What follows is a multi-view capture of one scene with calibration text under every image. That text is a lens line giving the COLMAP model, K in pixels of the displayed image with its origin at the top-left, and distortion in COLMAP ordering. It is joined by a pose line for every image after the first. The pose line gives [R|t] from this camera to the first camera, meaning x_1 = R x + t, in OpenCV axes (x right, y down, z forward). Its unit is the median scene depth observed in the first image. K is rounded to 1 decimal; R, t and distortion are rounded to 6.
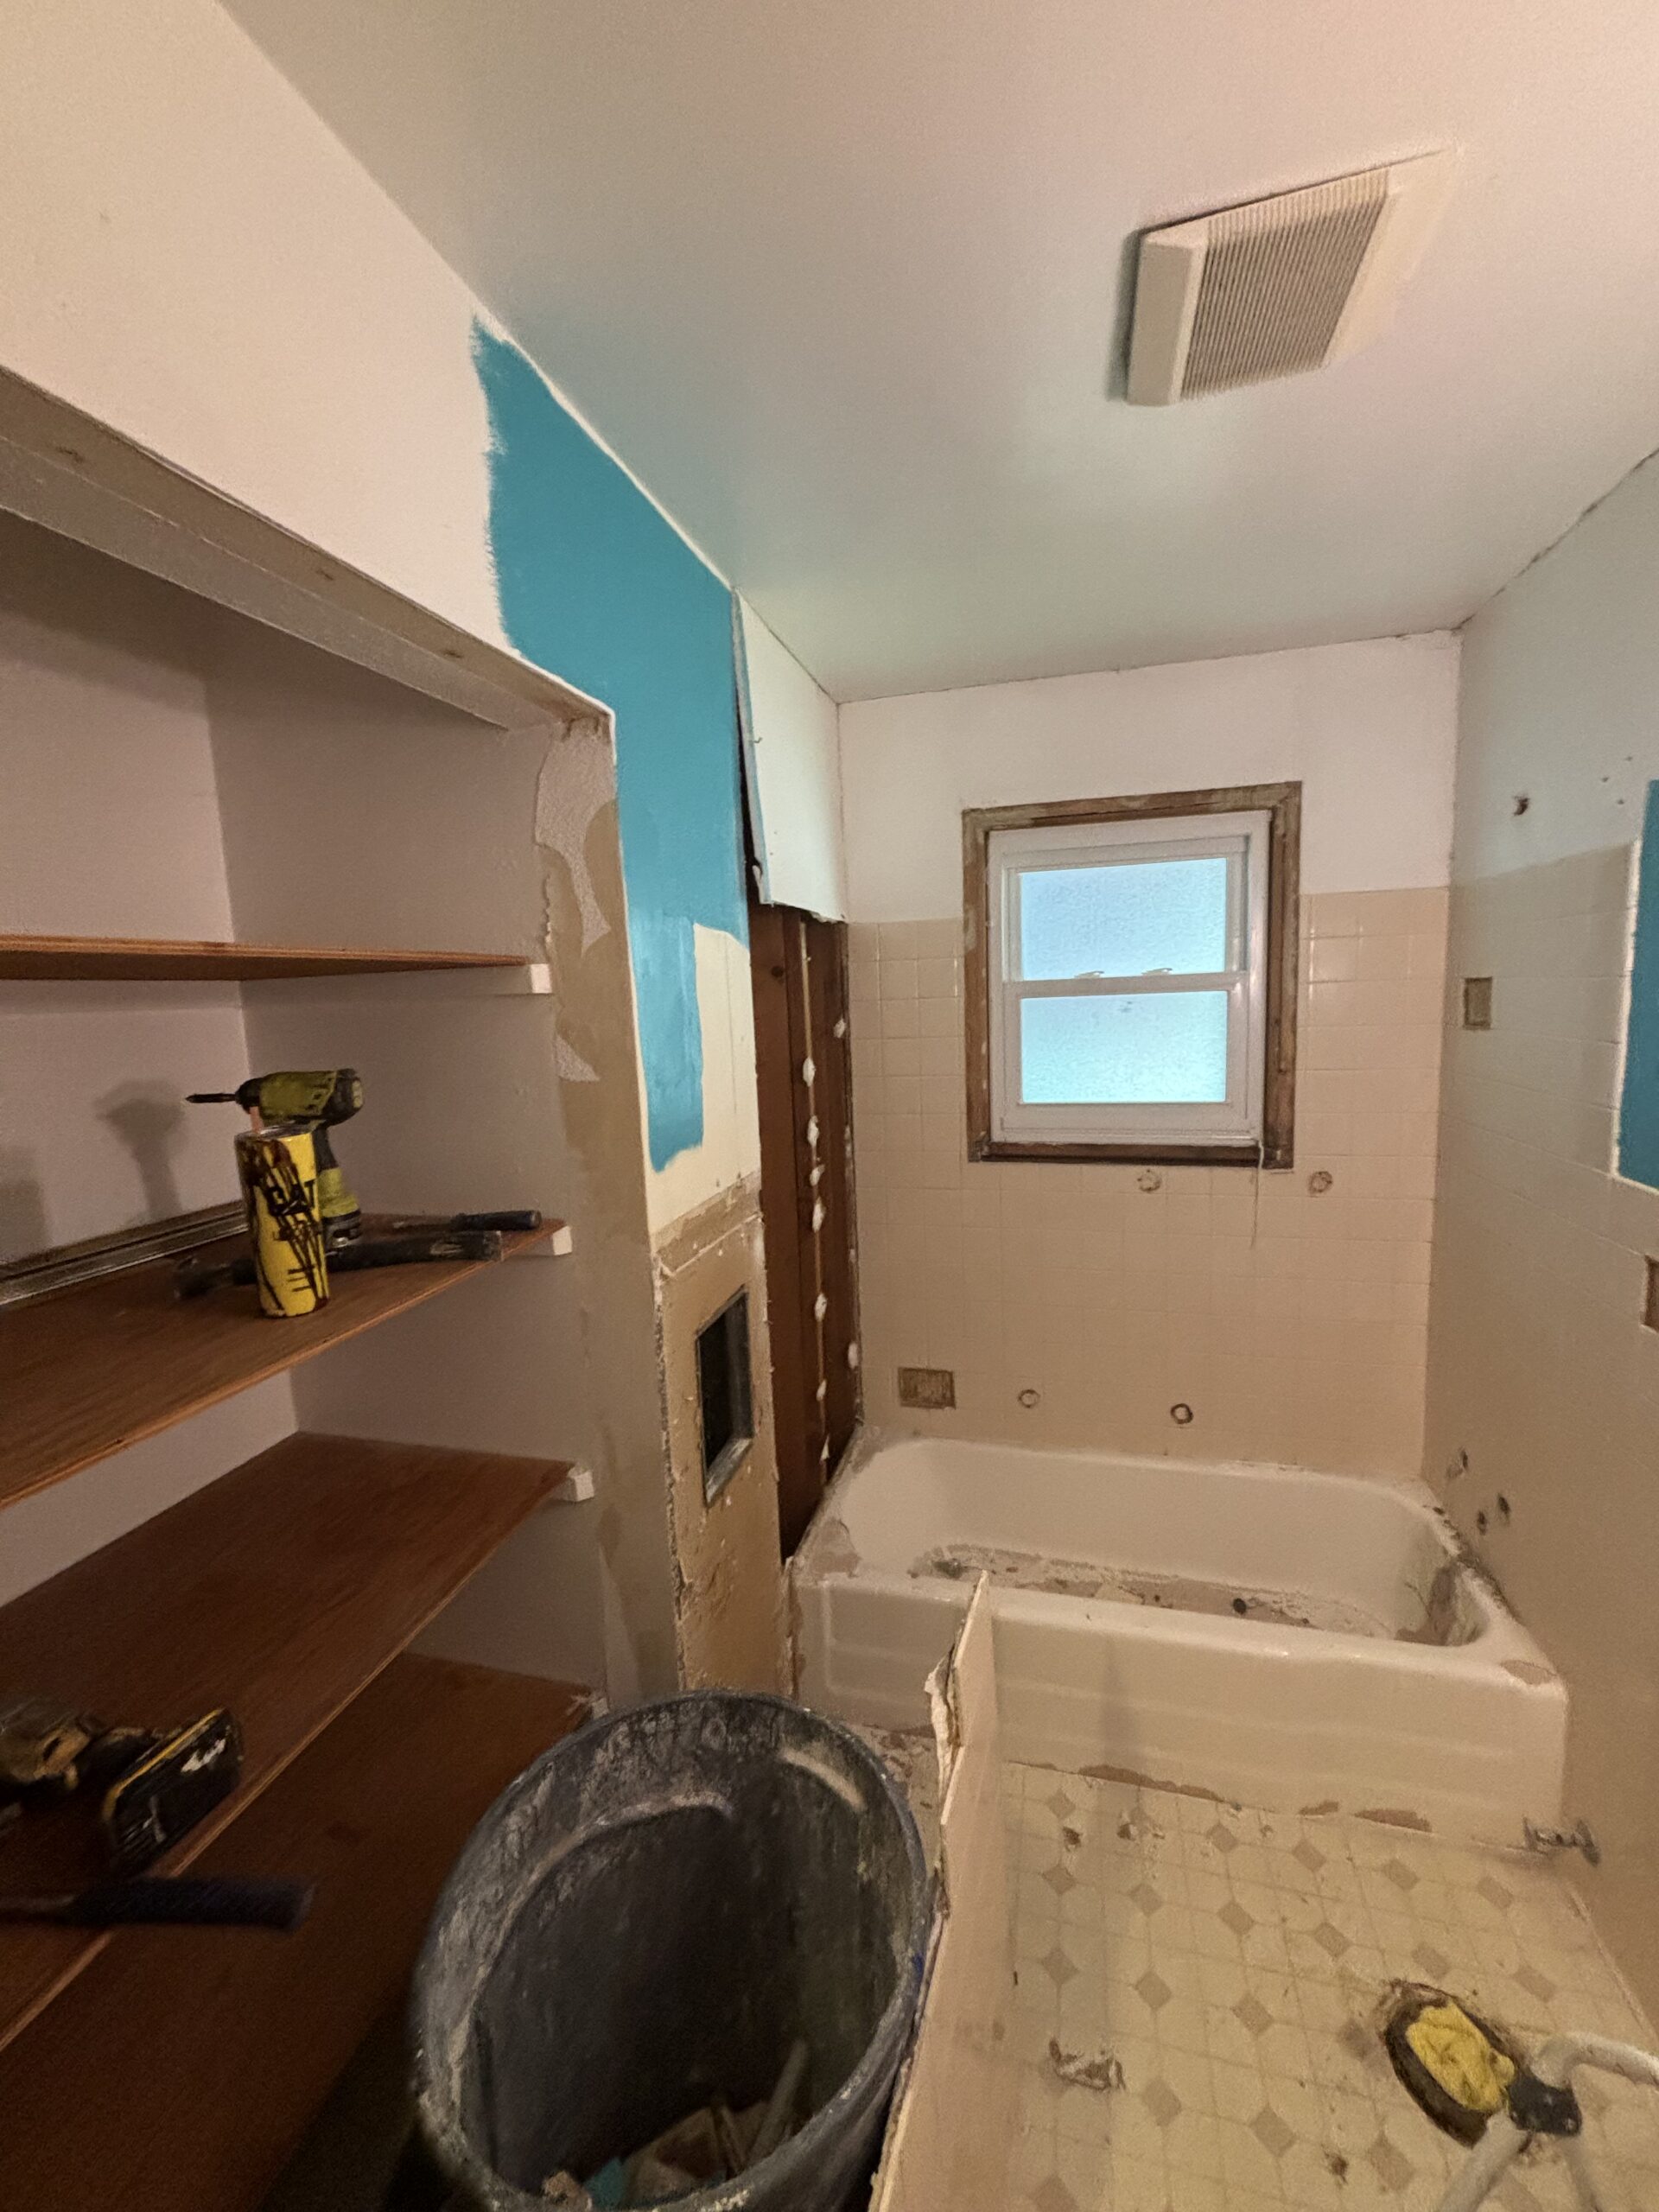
lens RADIAL K [[884.5, 0, 828.4], [0, 884.5, 1106.2], [0, 0, 1]] dist [-0.003946, 0.000318]
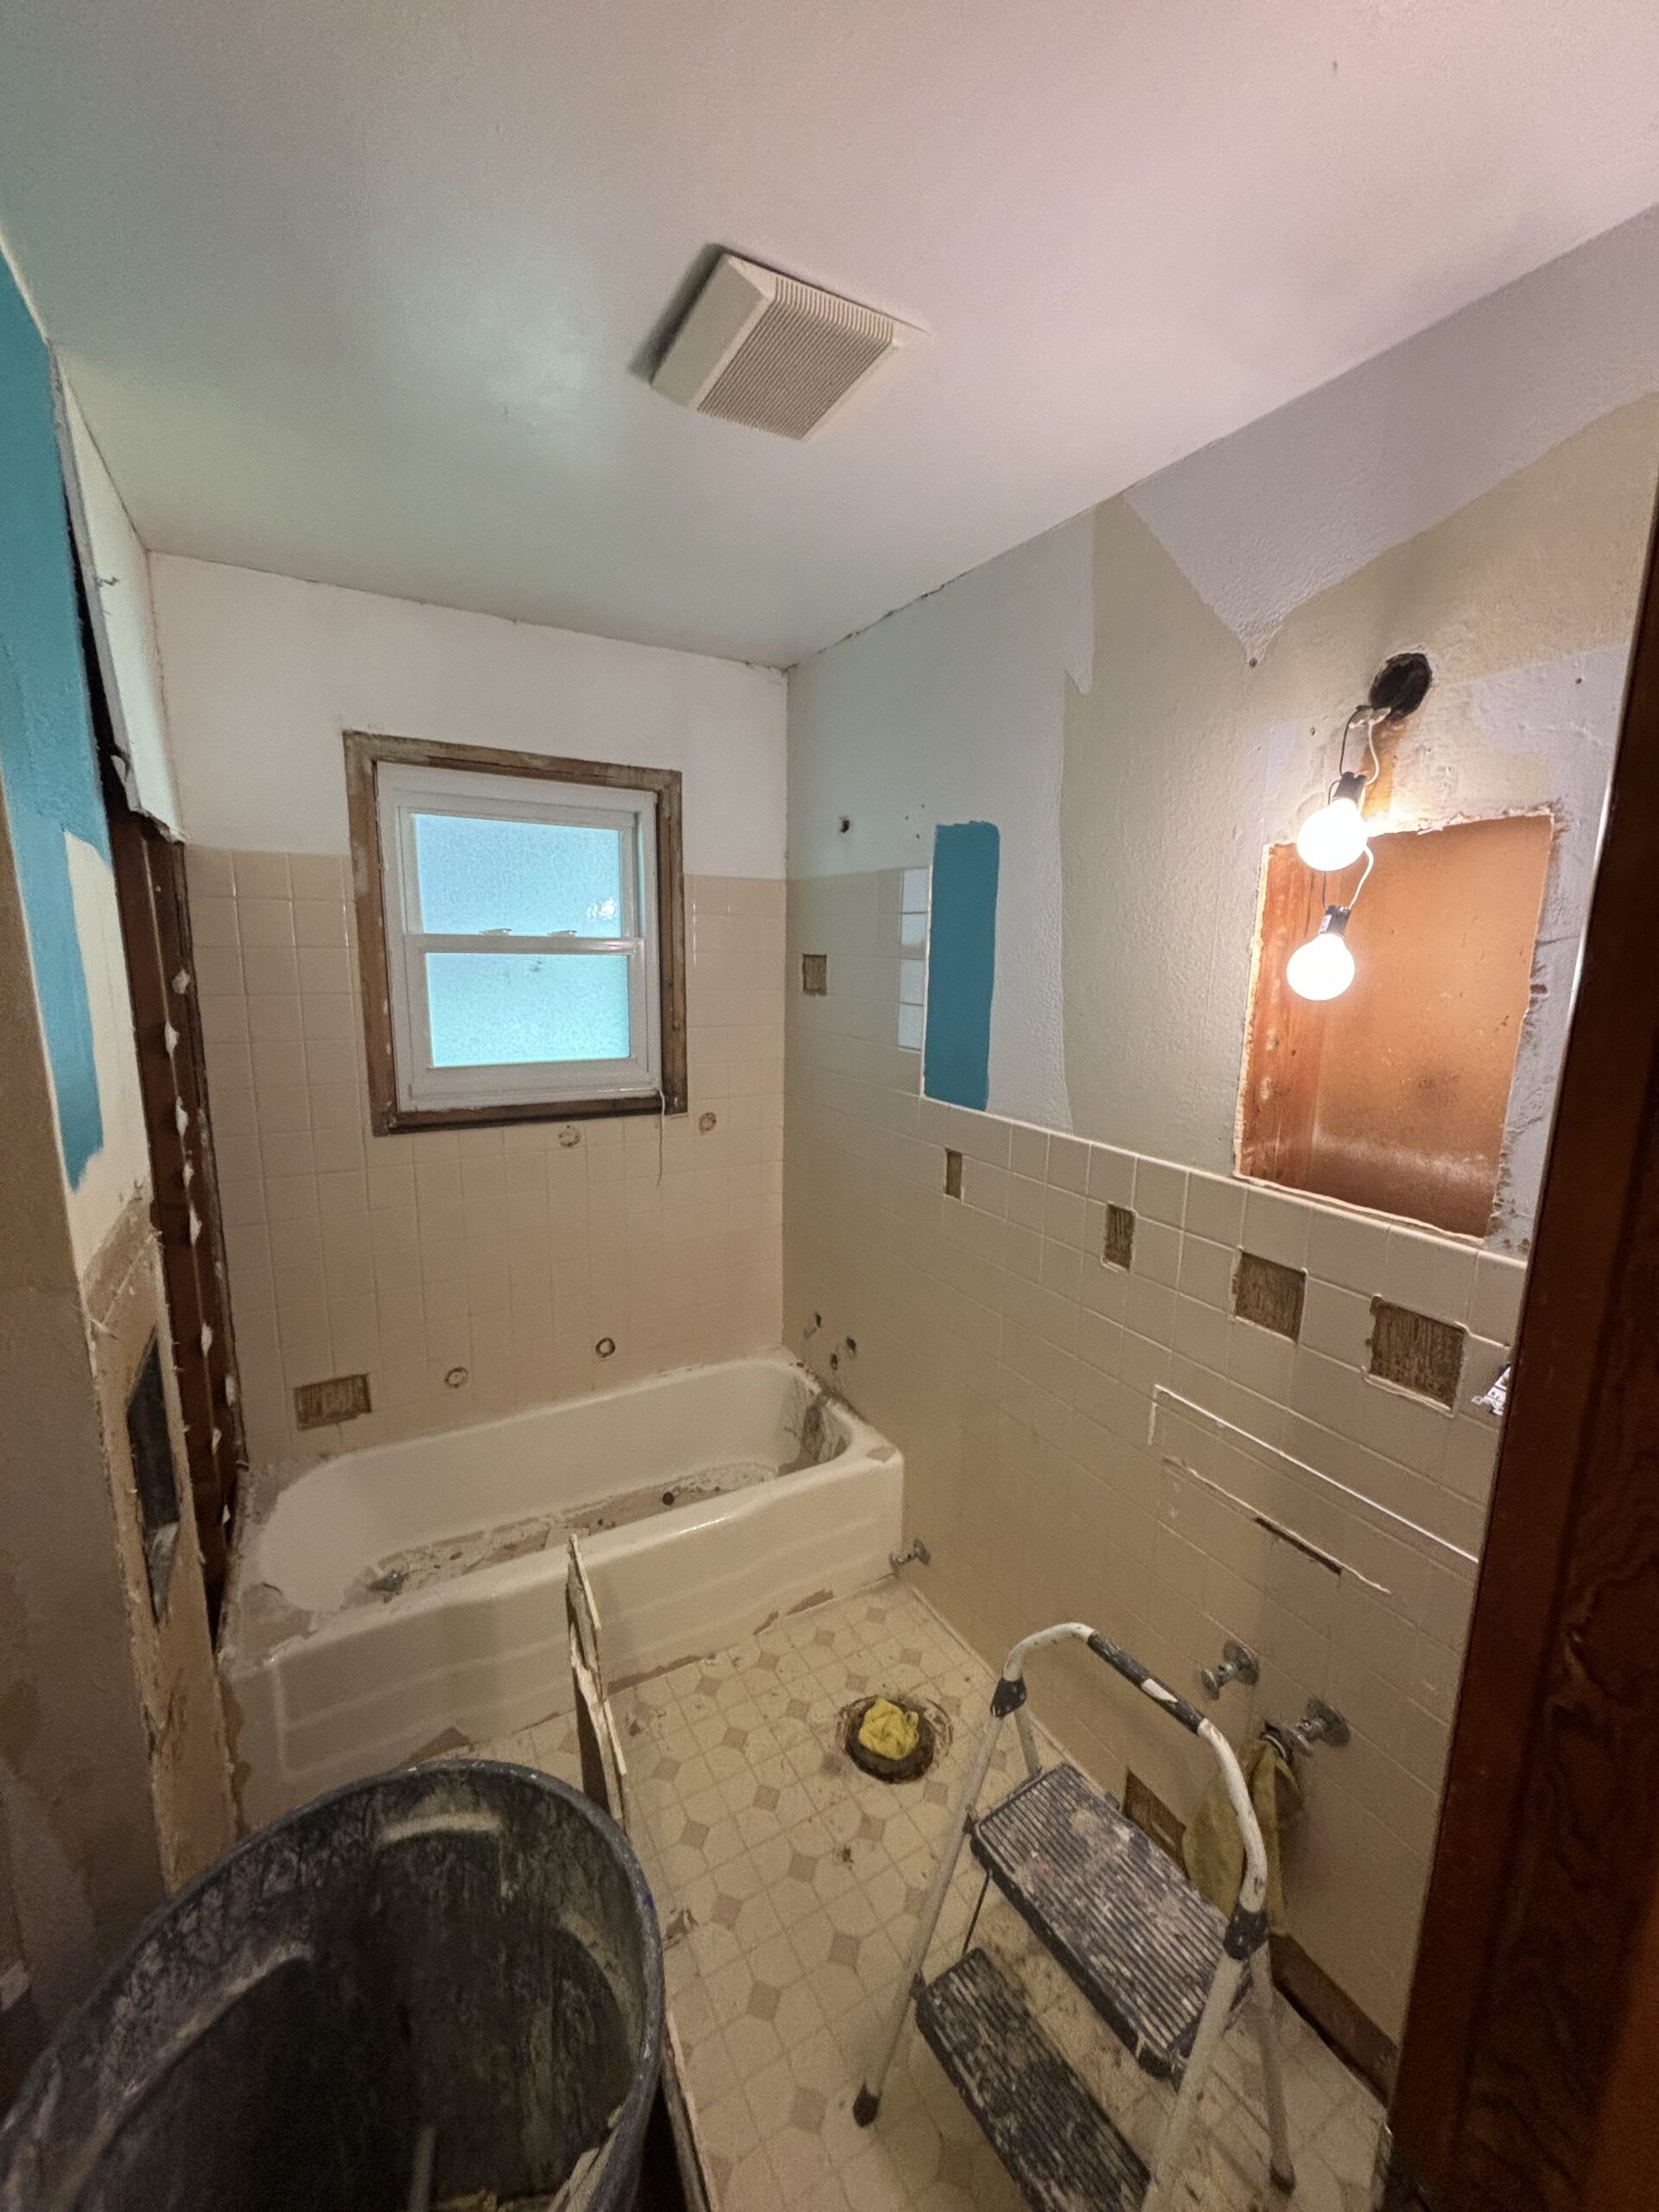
lens RADIAL K [[884.5, 0, 833.3], [0, 884.5, 1106.5], [0, 0, 1]] dist [-0.003946, 0.000318]
pose [[0.702046, -0.079195, 0.707714, -0.174104], [0.044196, 0.996727, 0.067694, -0.007748], [-0.710759, -0.016246, 0.703248, 0.058223]]
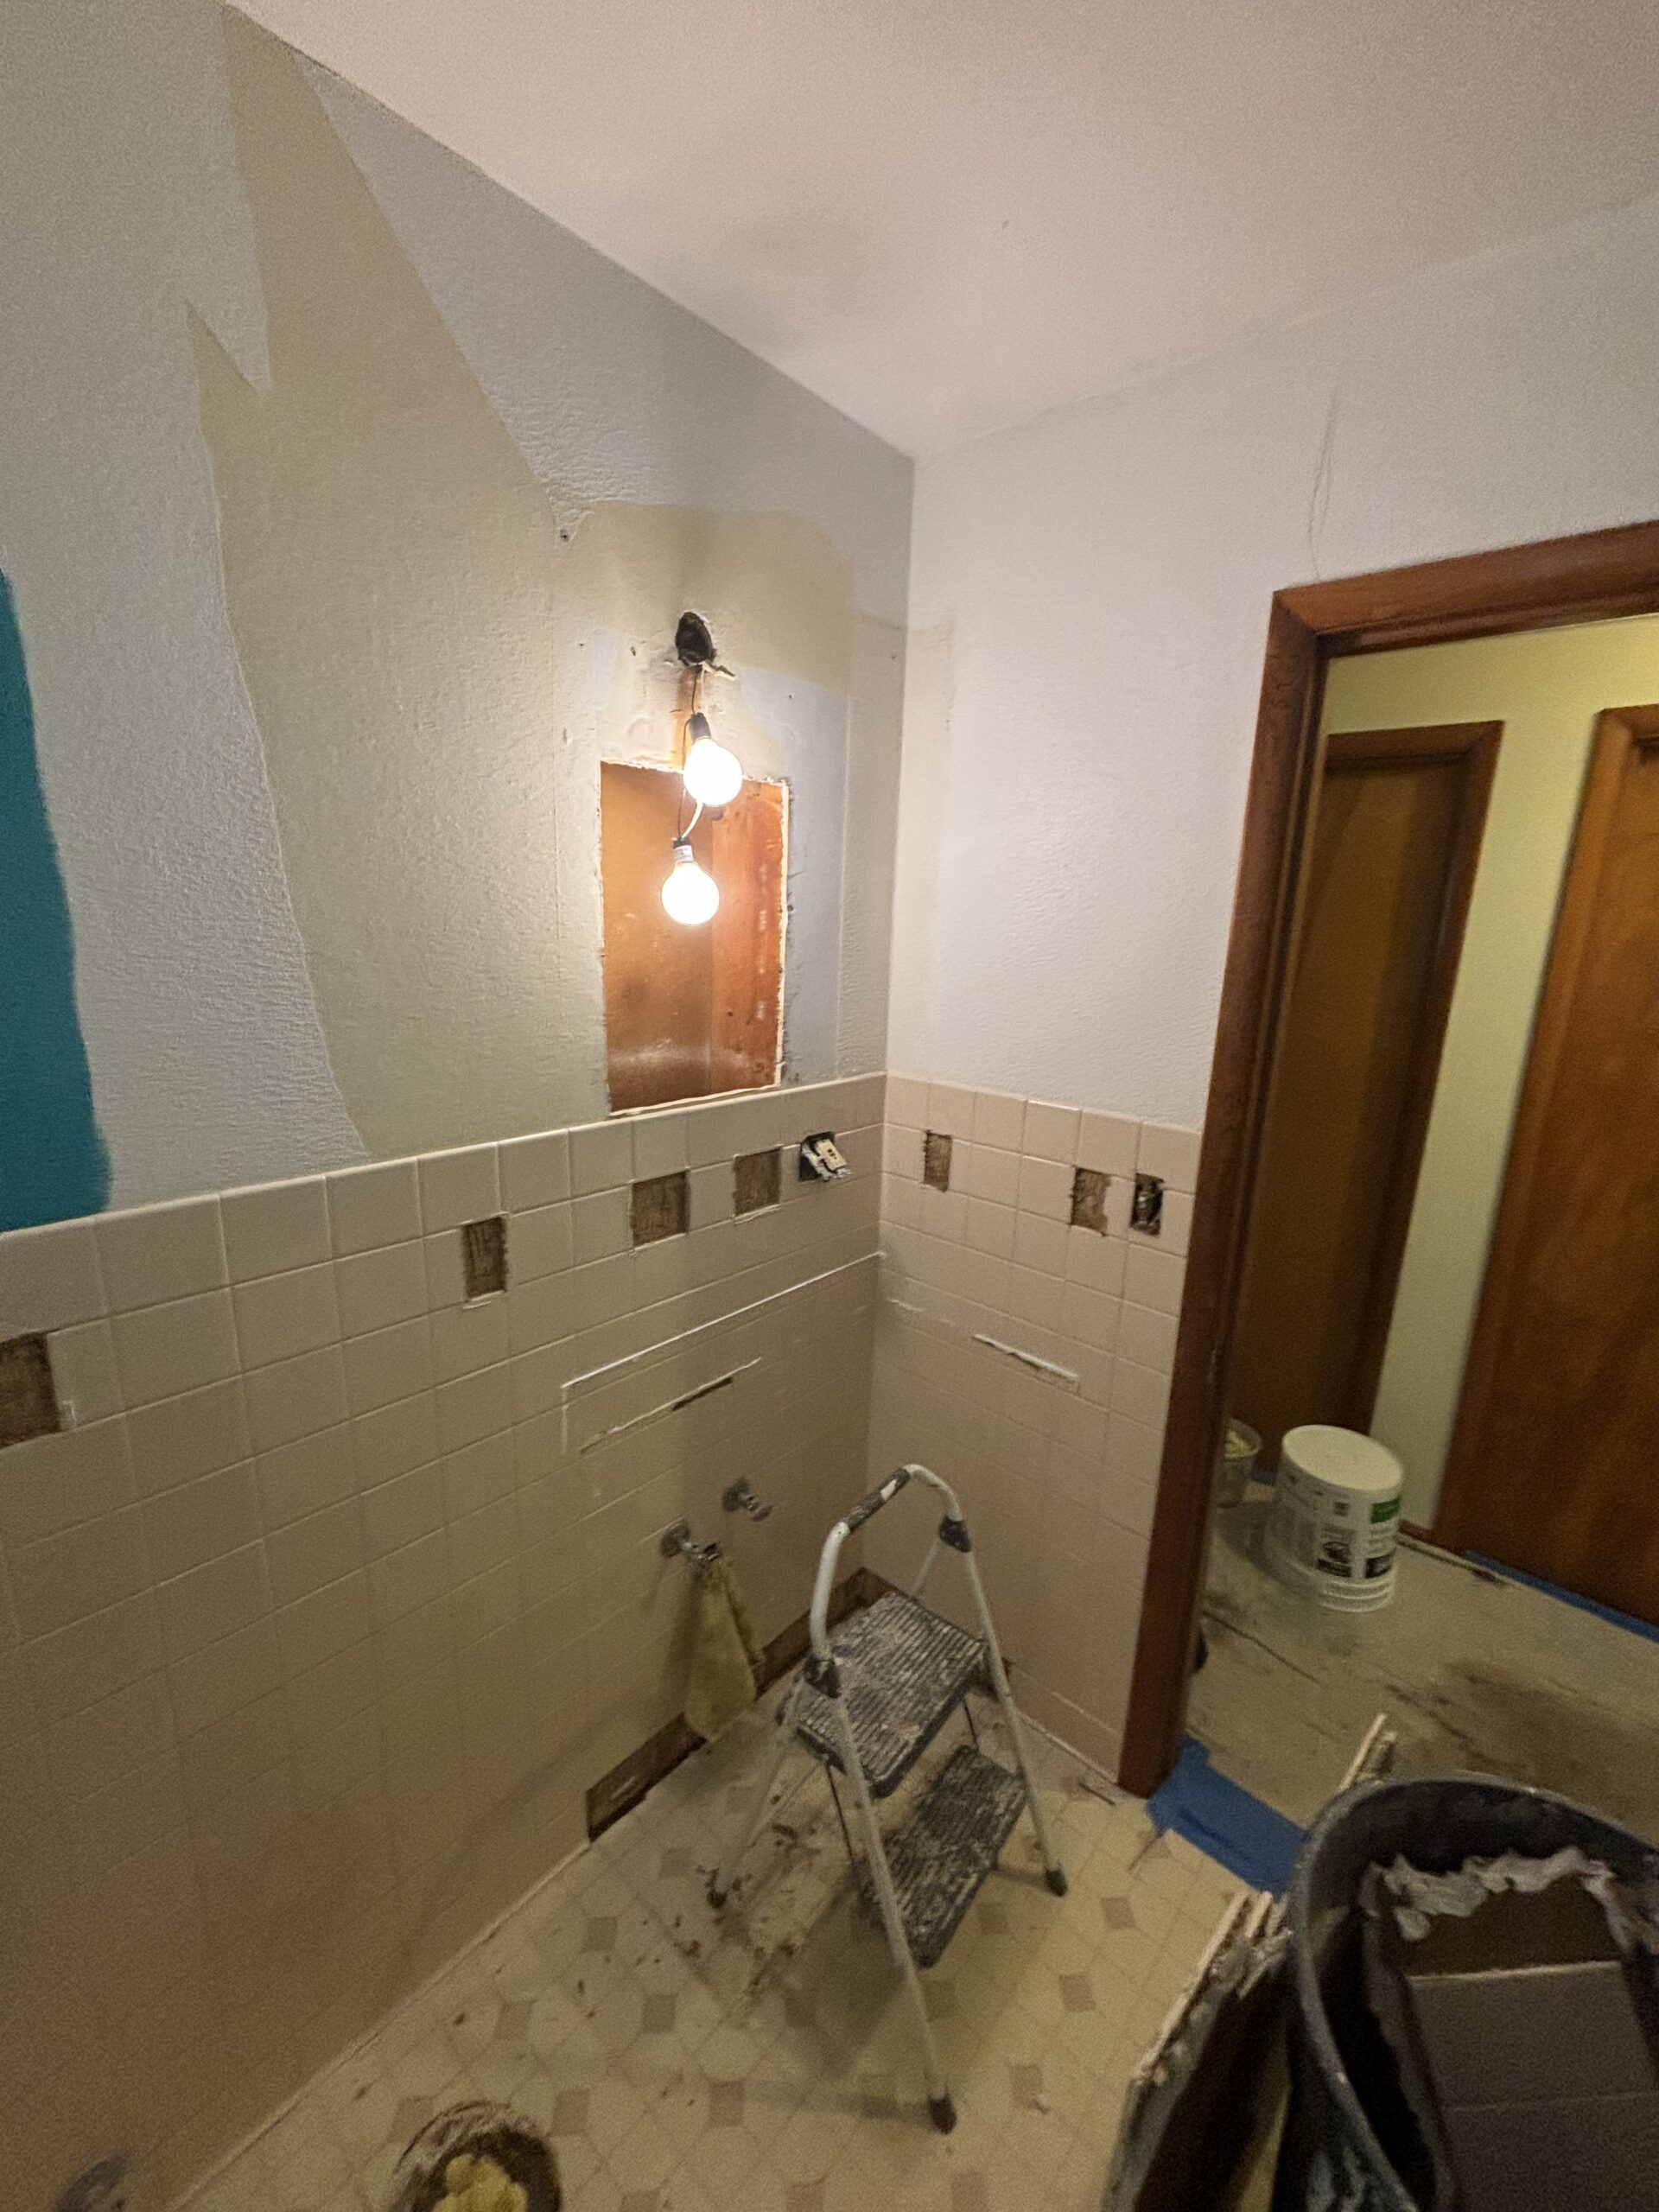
lens RADIAL K [[884.5, 0, 831.5], [0, 884.5, 1101.6], [0, 0, 1]] dist [-0.003946, 0.000318]
pose [[-0.898988, -0.089641, 0.428701, 0.101144], [0.054000, 0.948676, 0.311606, -0.099434], [-0.434631, 0.303280, -0.848008, 0.802955]]
